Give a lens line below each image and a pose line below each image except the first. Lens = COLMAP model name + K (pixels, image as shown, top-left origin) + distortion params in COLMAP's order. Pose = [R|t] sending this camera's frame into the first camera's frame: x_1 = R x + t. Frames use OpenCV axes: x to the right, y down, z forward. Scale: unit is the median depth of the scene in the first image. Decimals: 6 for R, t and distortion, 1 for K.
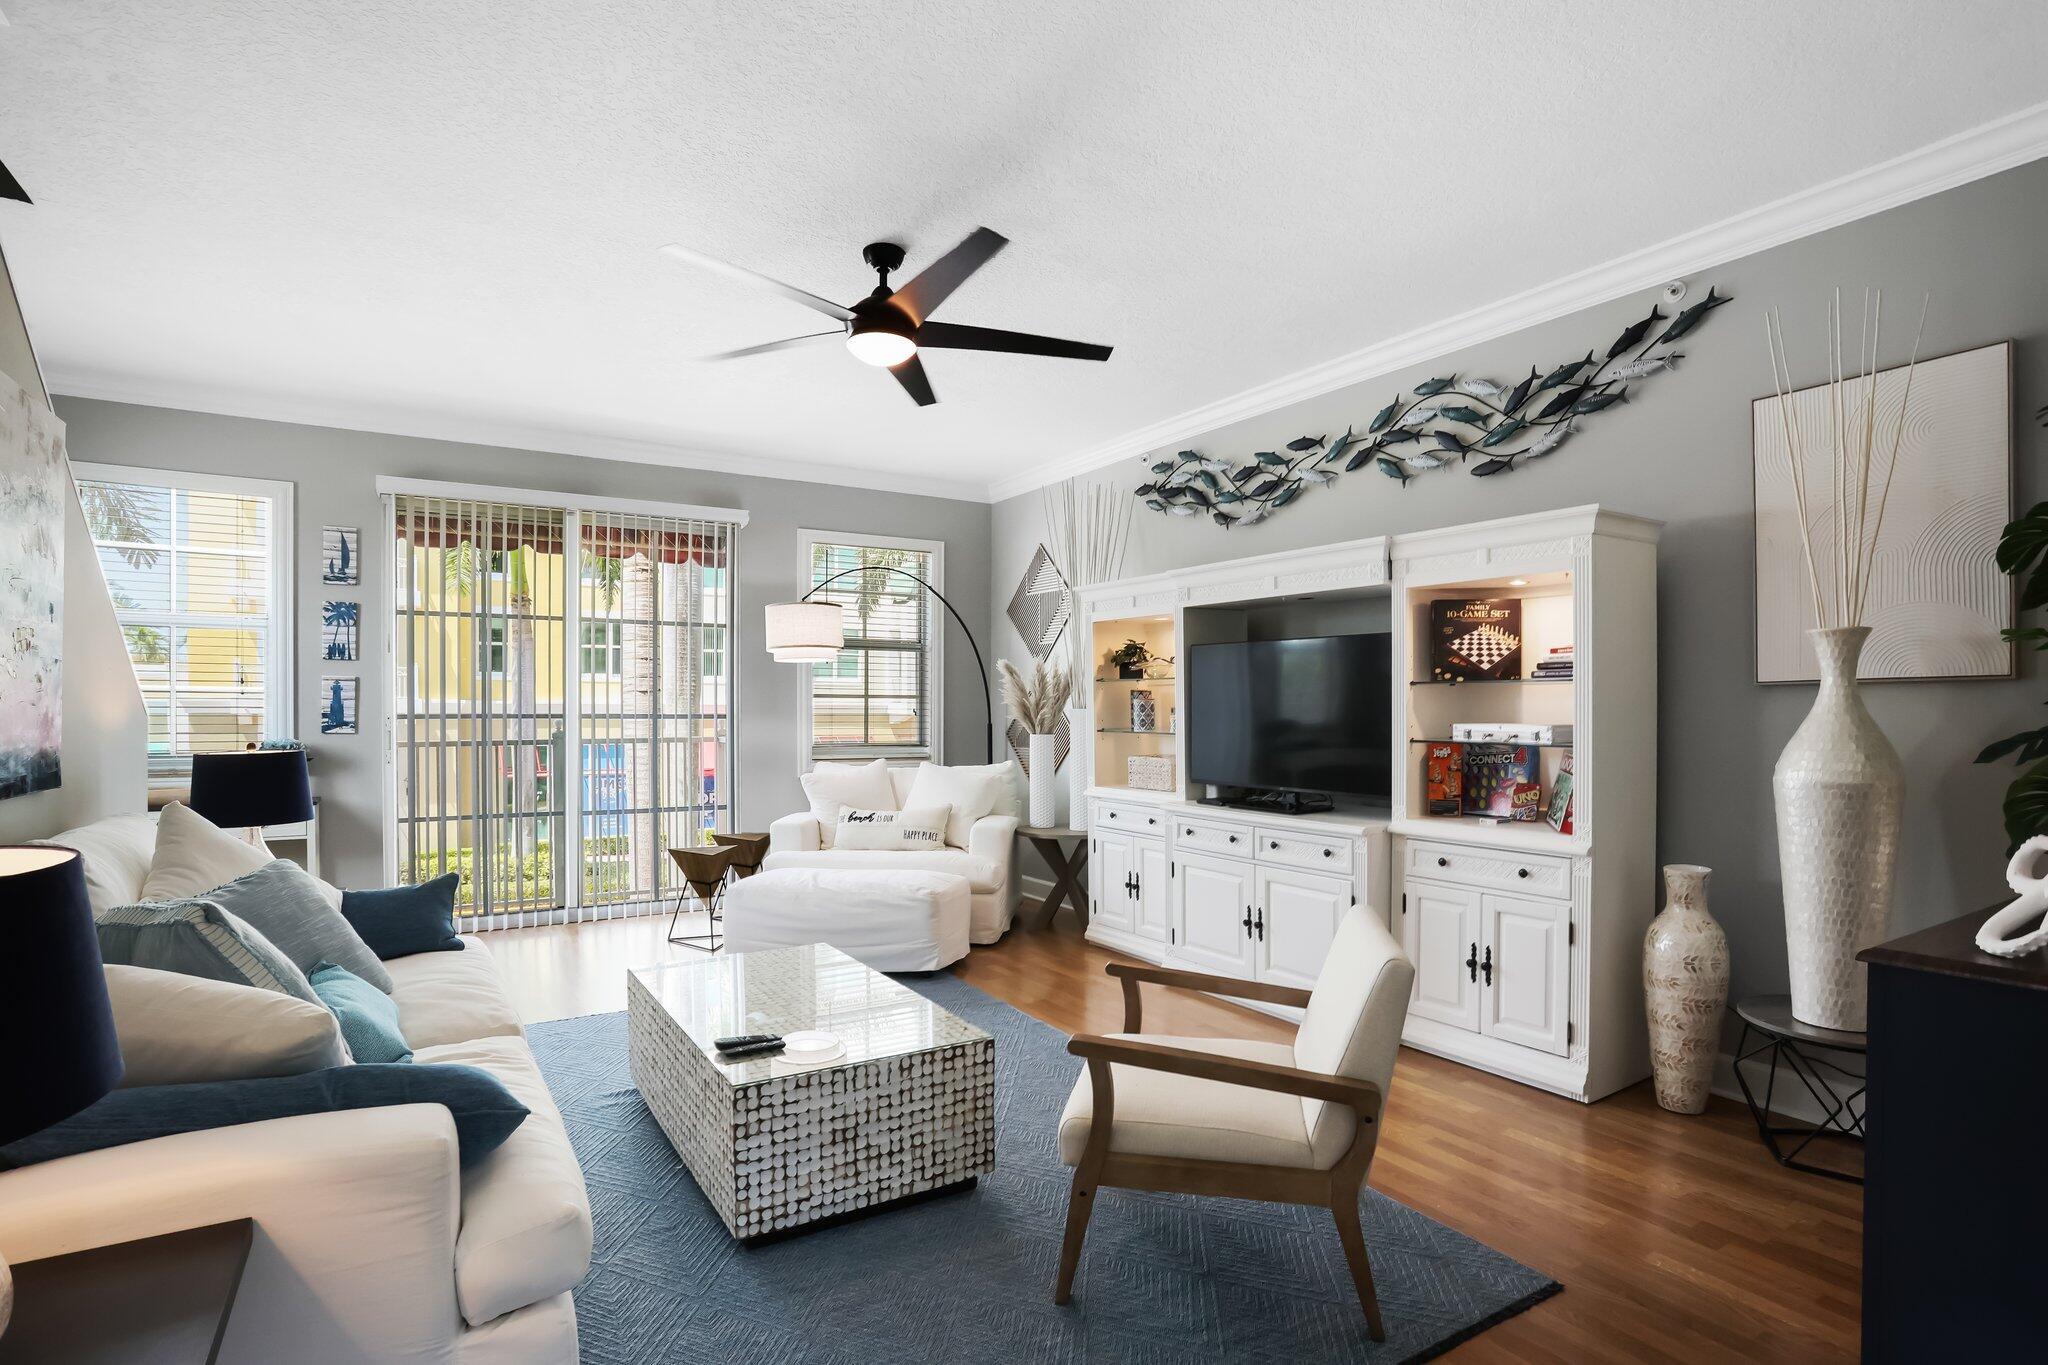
lens RADIAL K [[1007.1, 0, 1028.0], [0, 1007.1, 691.3], [0, 0, 1]] dist [-0.046127, 0.011371]
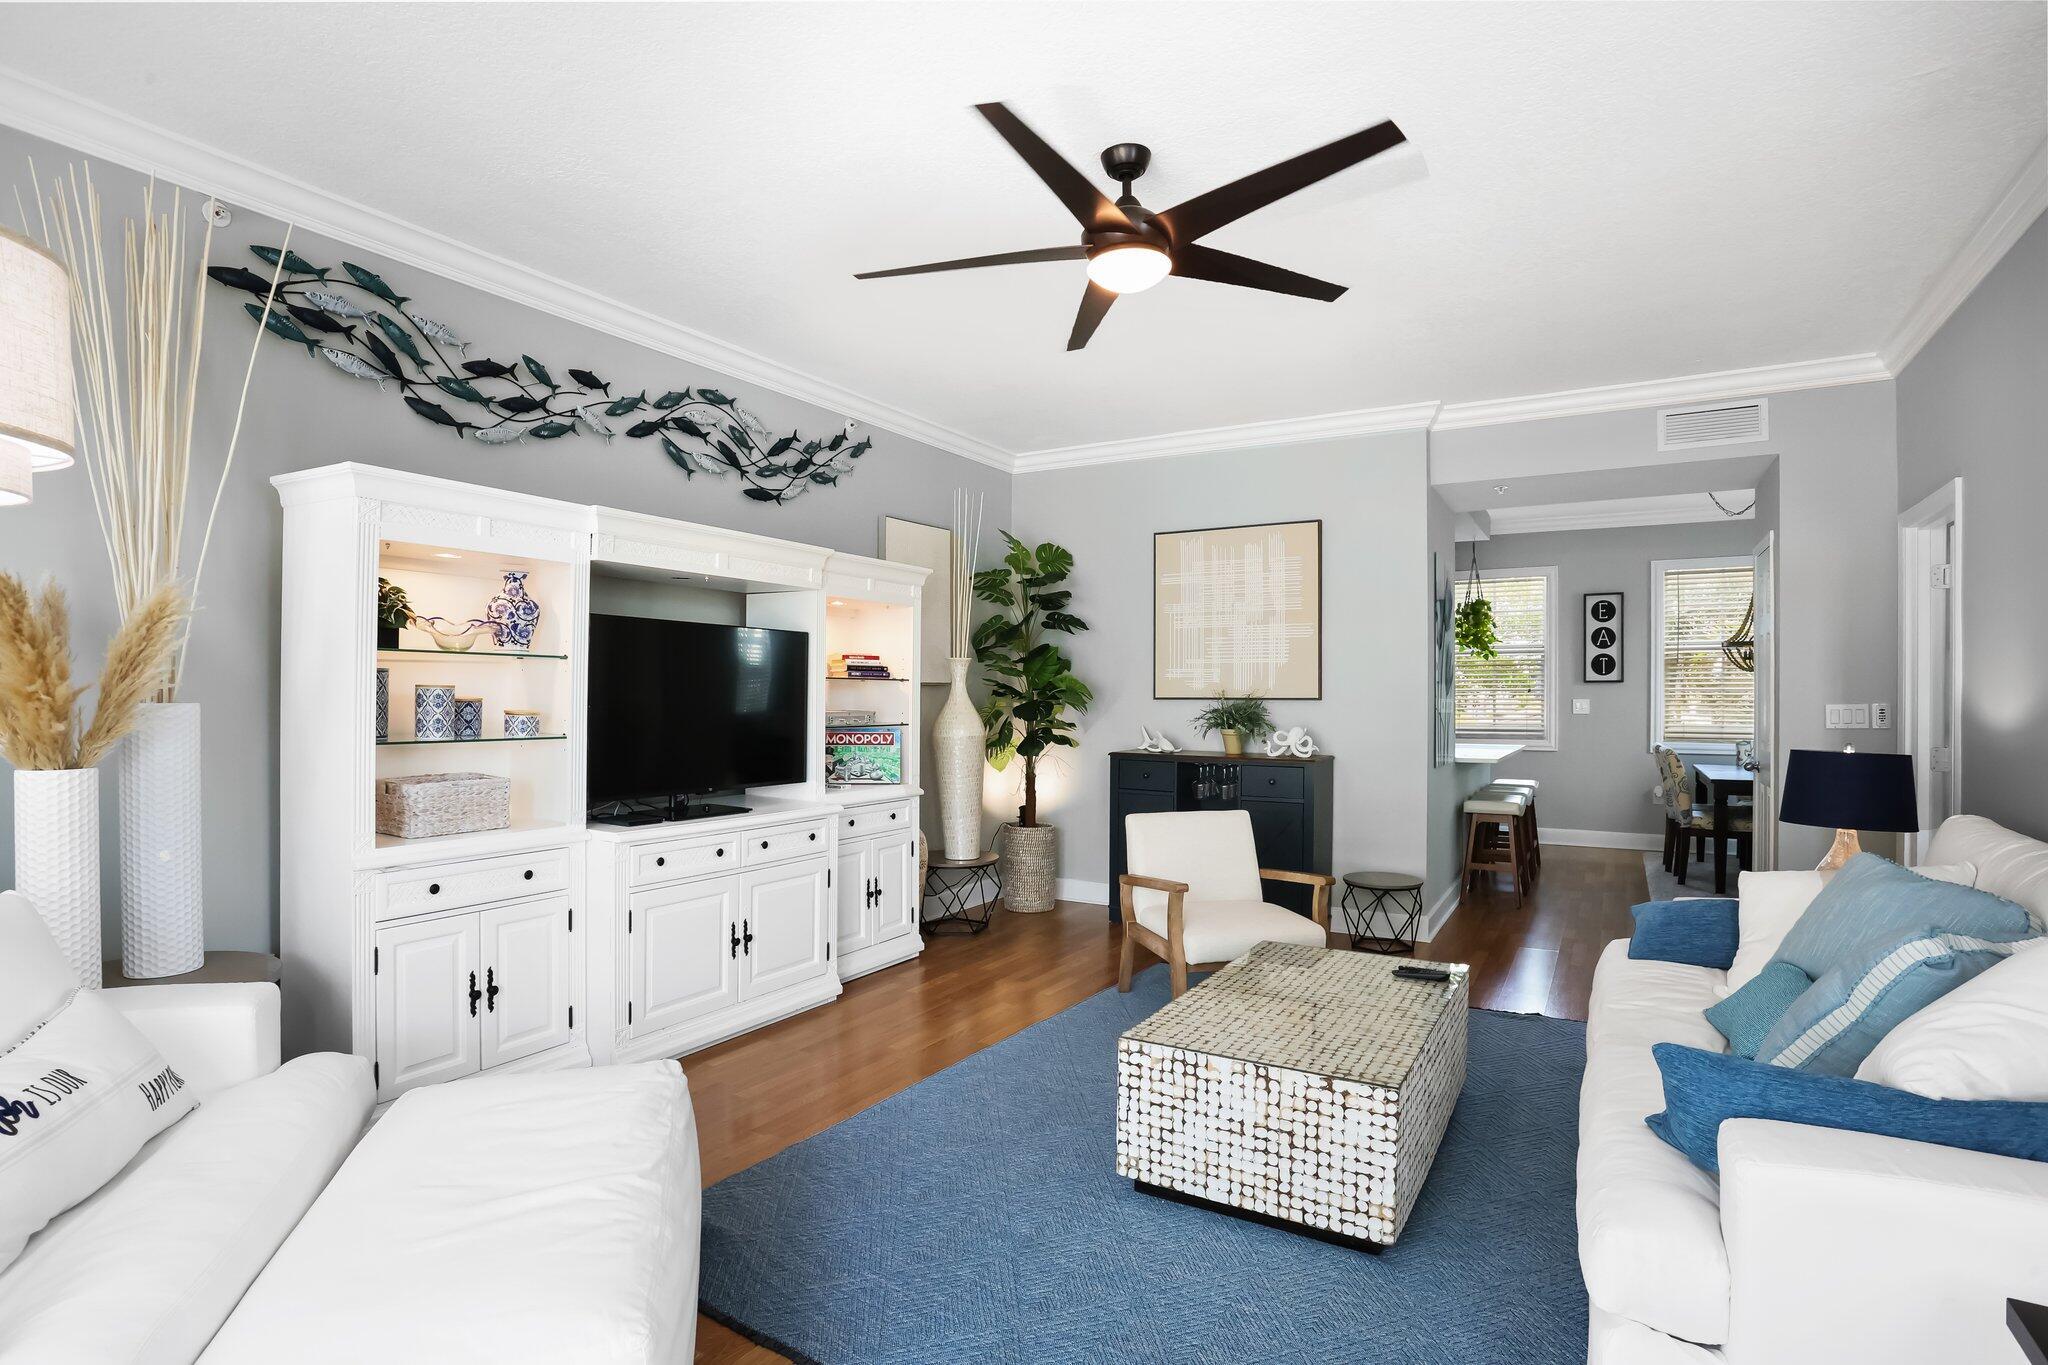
lens RADIAL K [[1037.4, 0, 1027.8], [0, 1037.4, 688.7], [0, 0, 1]] dist [-0.045196, 0.000212]
pose [[-0.450861, 0.016602, 0.892440, -0.682584], [-0.002355, 0.999801, -0.019789, 0.024453], [-0.892591, -0.011023, -0.450732, 1.137644]]
